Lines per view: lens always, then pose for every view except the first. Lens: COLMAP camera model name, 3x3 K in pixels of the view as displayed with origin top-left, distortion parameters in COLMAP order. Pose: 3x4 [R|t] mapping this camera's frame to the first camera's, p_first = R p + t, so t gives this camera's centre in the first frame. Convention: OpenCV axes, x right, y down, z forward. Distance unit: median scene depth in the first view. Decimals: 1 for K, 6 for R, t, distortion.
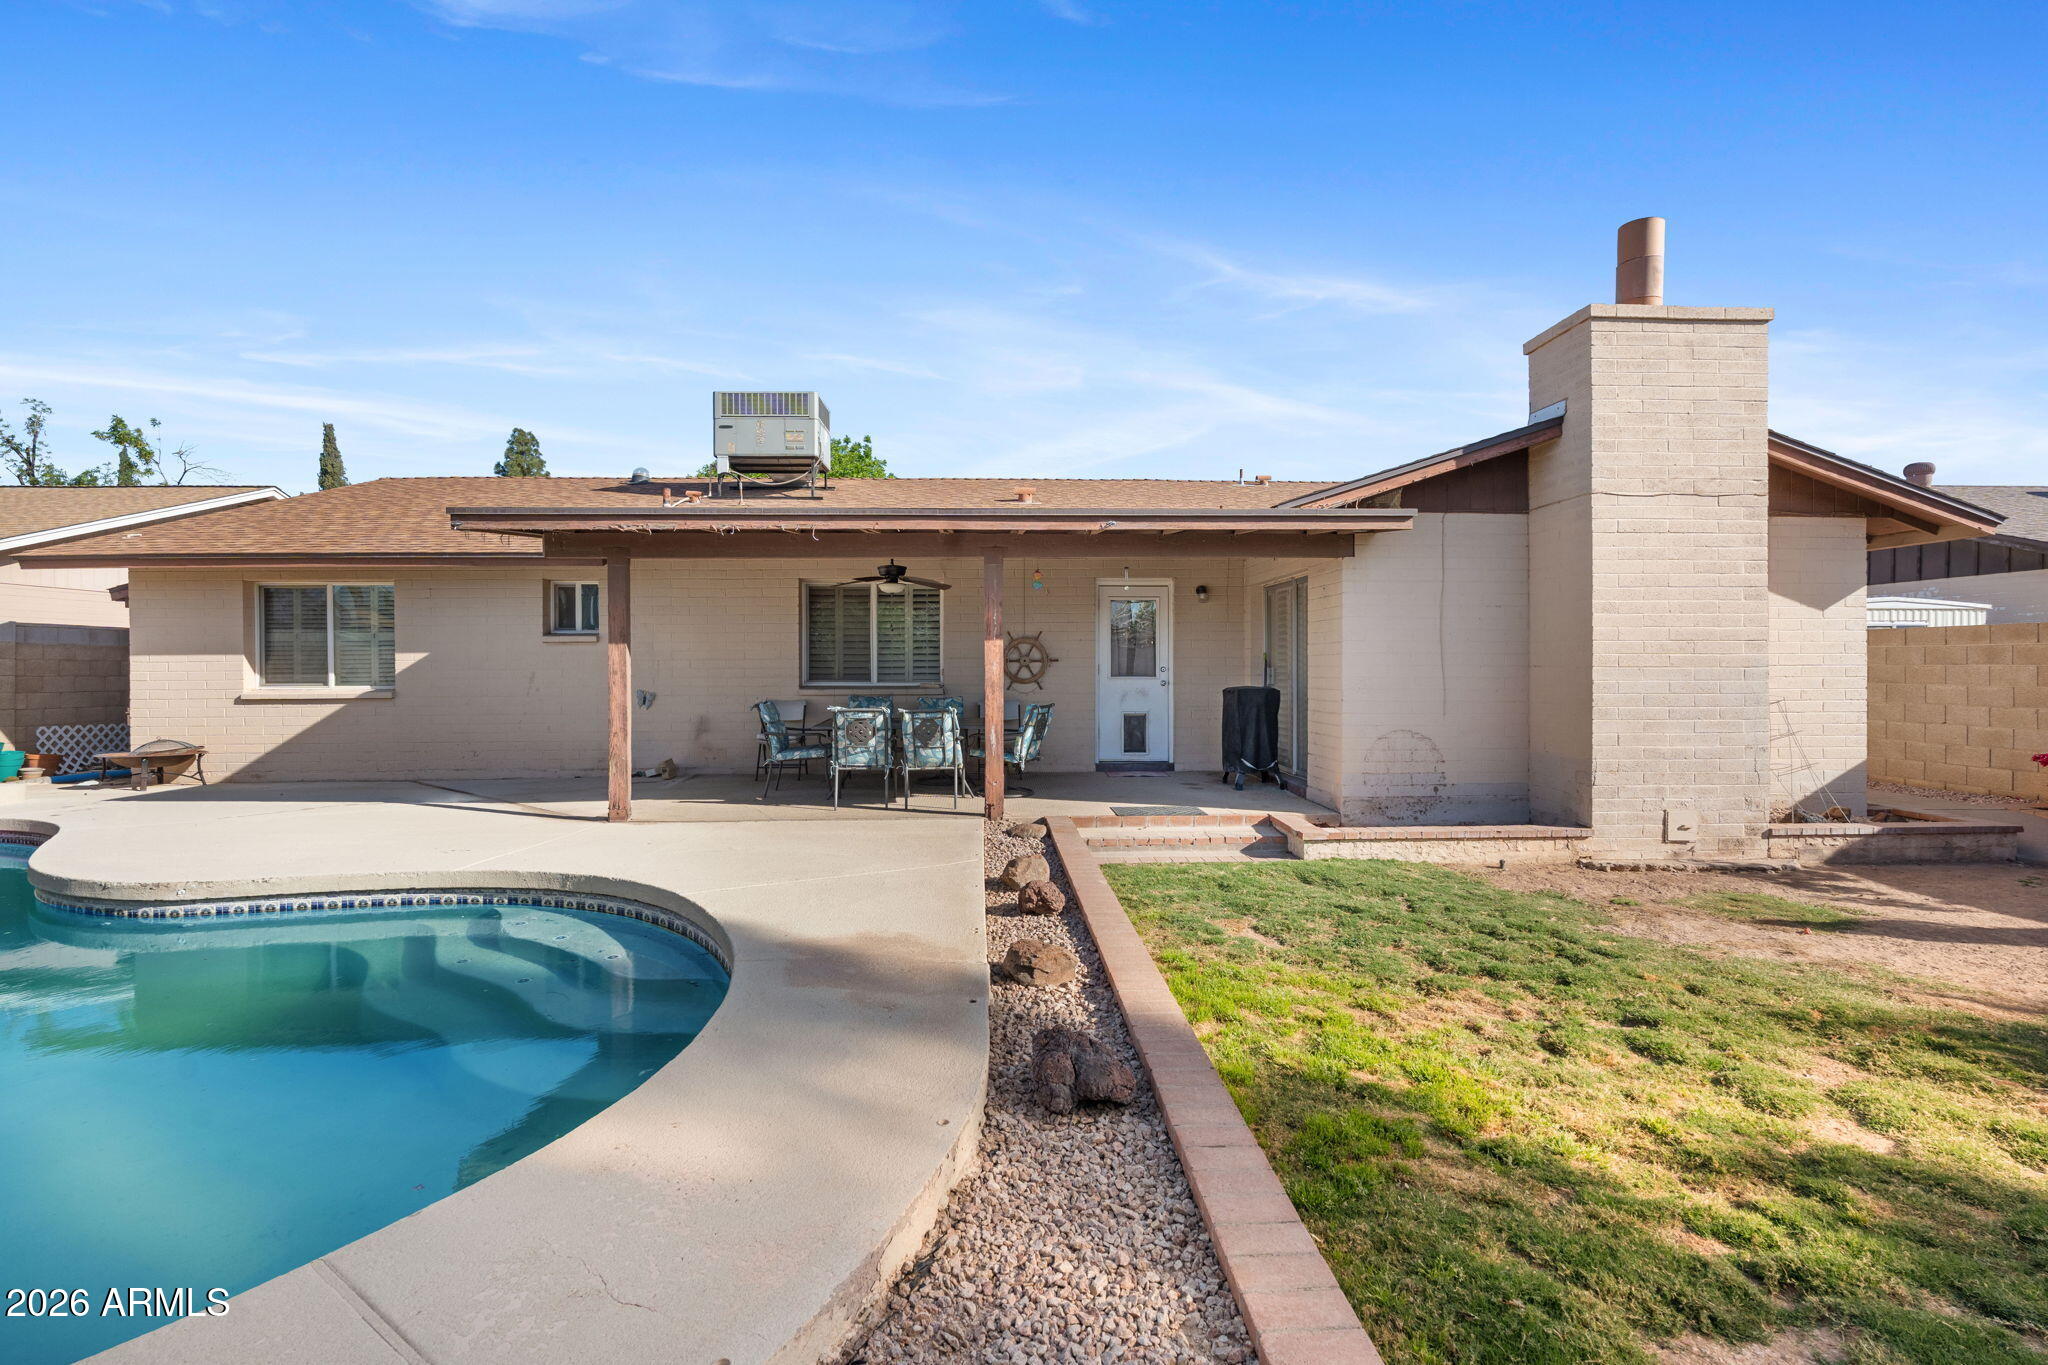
lens RADIAL K [[923.1, 0, 1027.2], [0, 923.1, 674.0], [0, 0, 1]] dist [-0.002592, 0.000166]
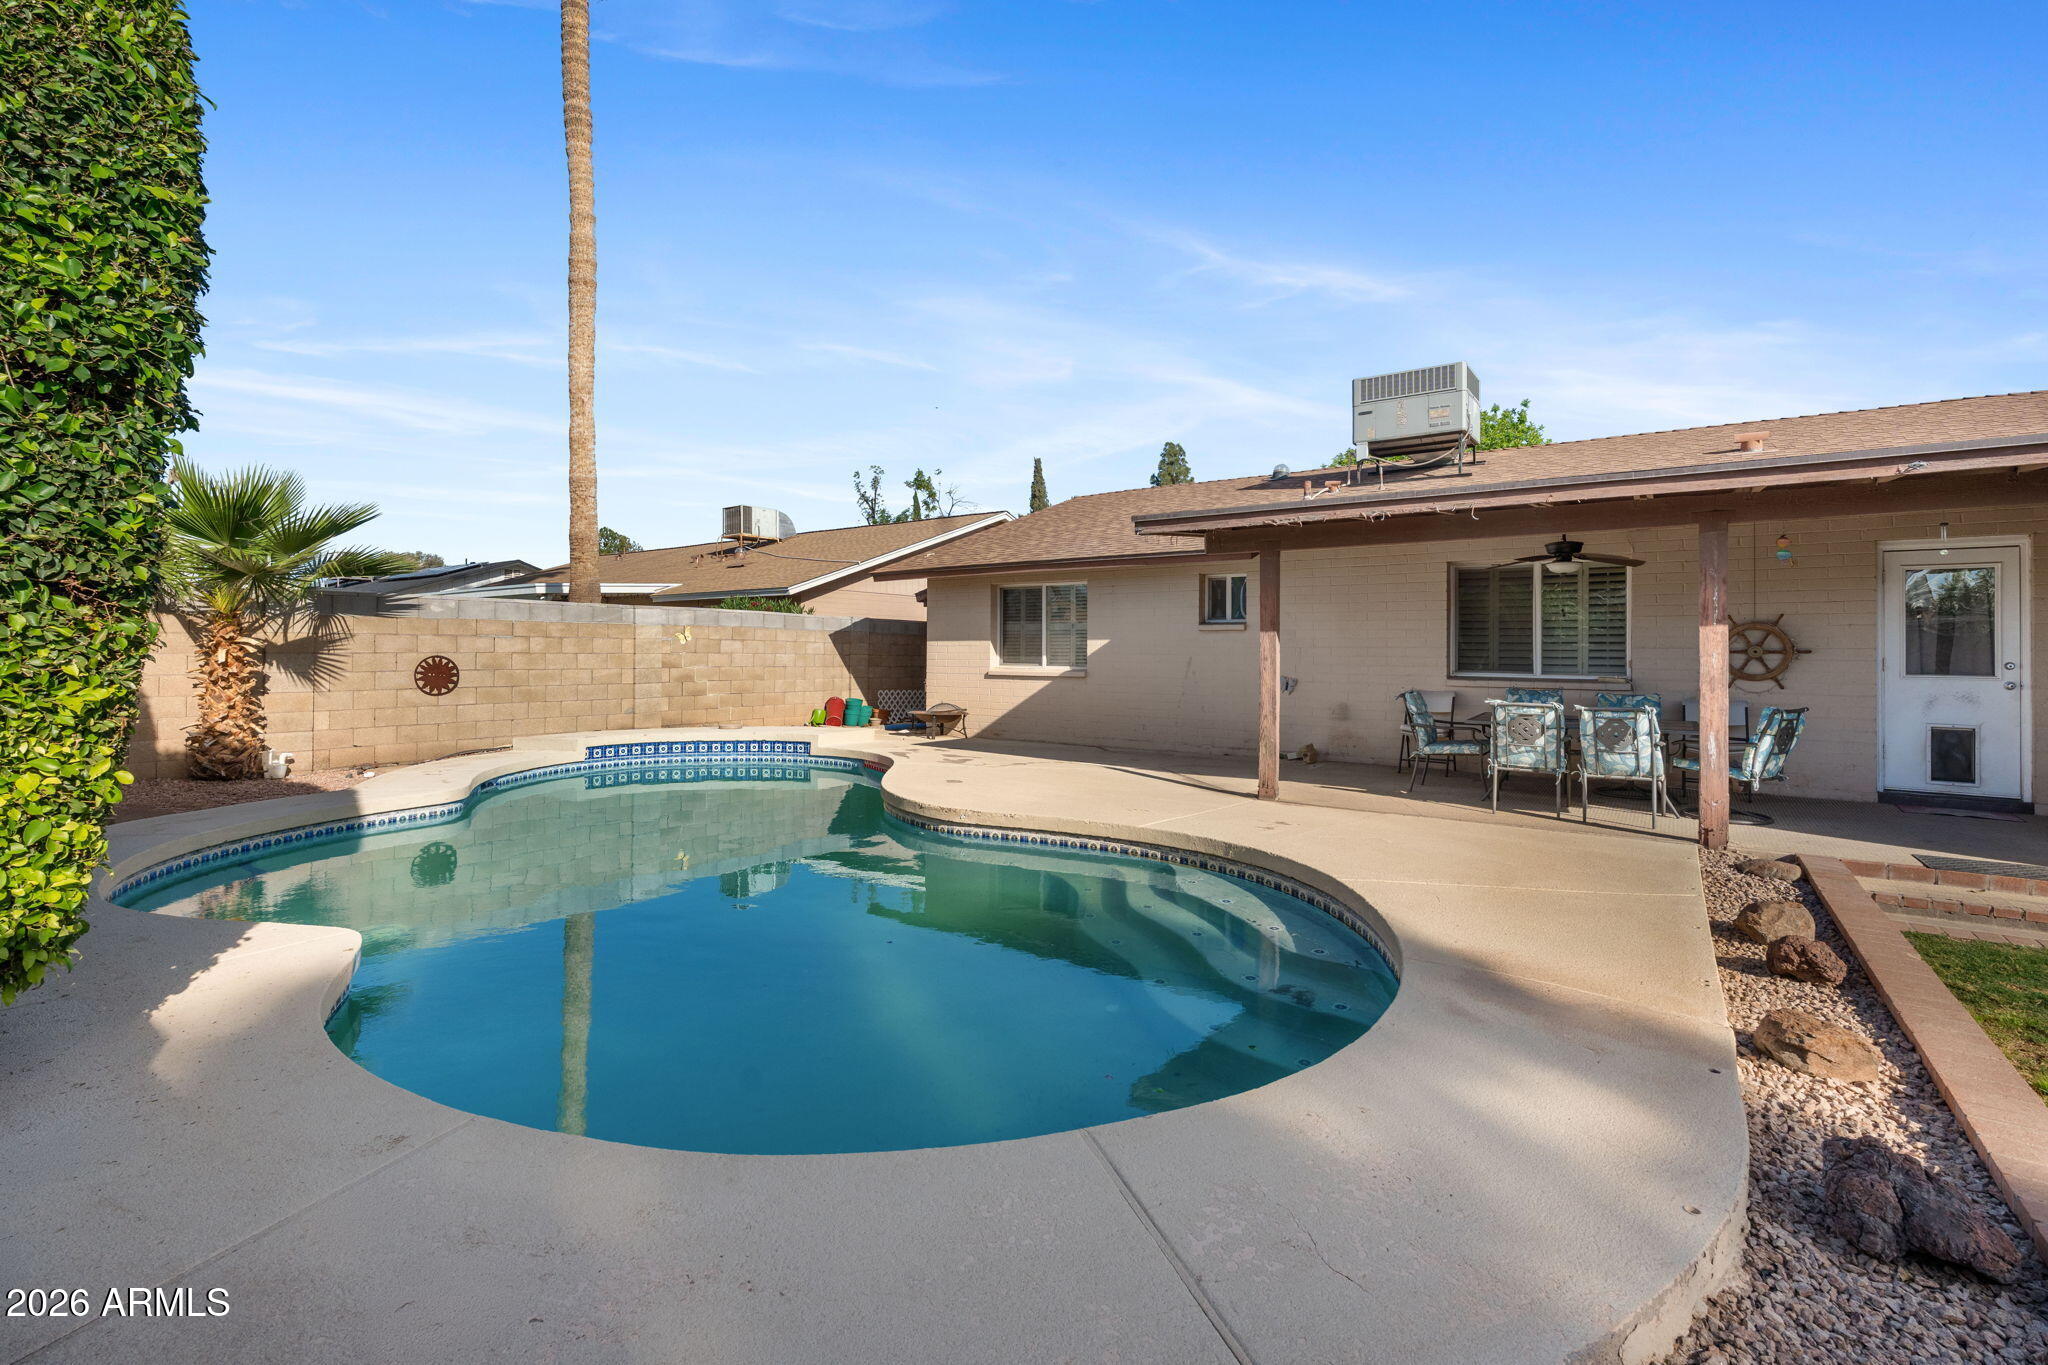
lens RADIAL K [[919.6, 0, 1011.4], [0, 919.6, 636.8], [0, 0, 1]] dist [-0.003153, 0.000760]
pose [[0.784460, 0.000337, -0.620180, -0.018982], [-0.016917, 0.999639, -0.020855, 0.000223], [0.619949, 0.026852, 0.784182, -0.011124]]
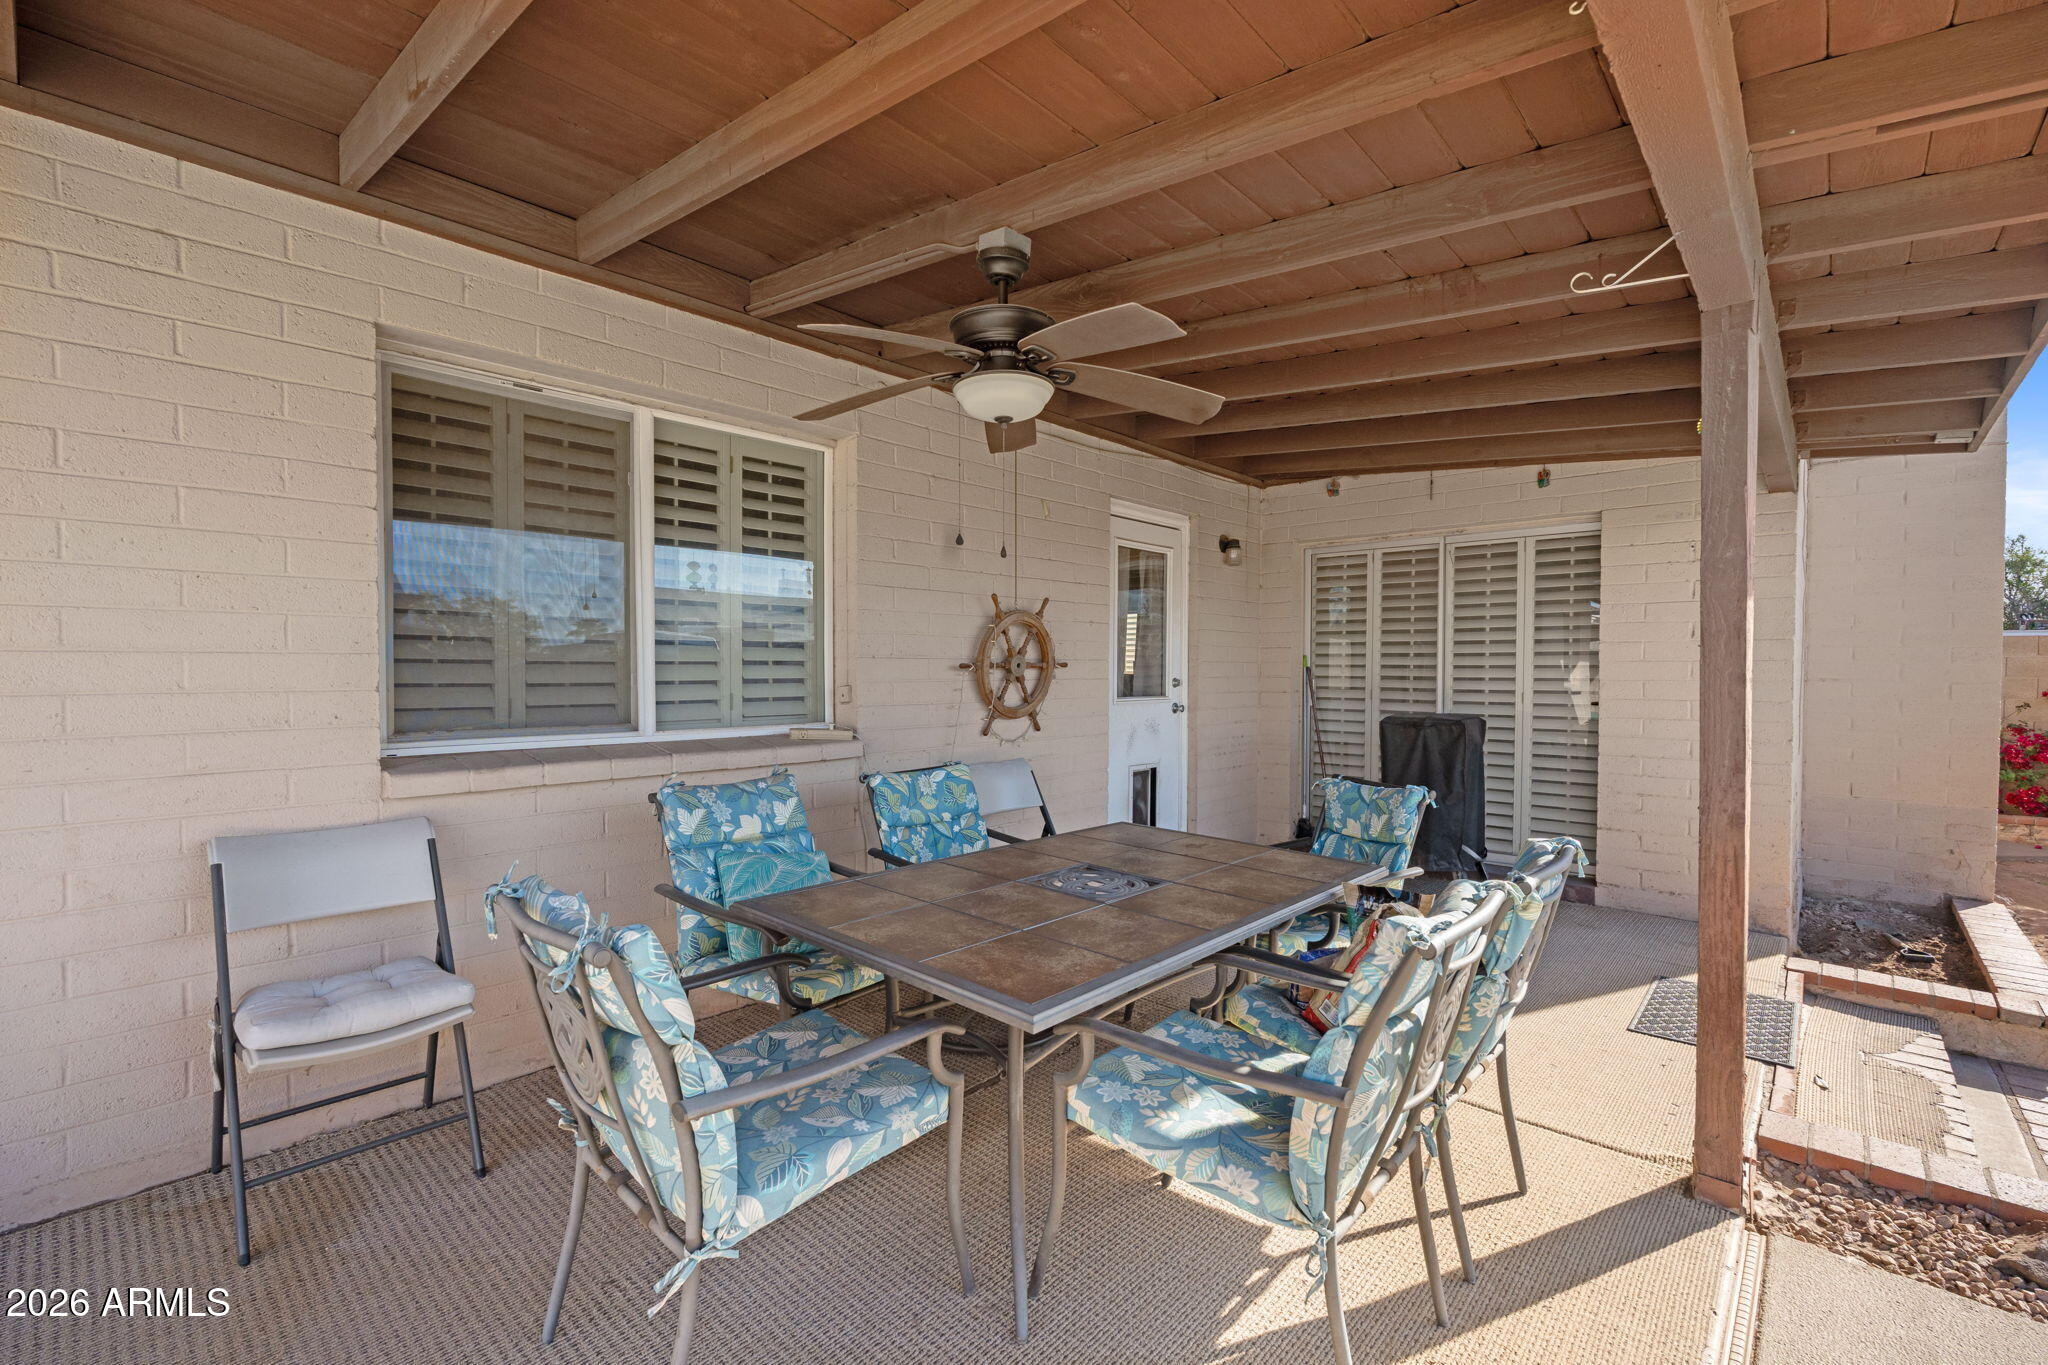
lens RADIAL K [[891.9, 0, 1046.6], [0, 891.9, 690.5], [0, 0, 1]] dist [-0.003305, -0.000175]
pose [[0.691775, -0.014064, 0.721976, -0.381199], [0.005624, 0.999885, 0.014088, -0.010987], [-0.722091, -0.005685, 0.691775, 0.922952]]
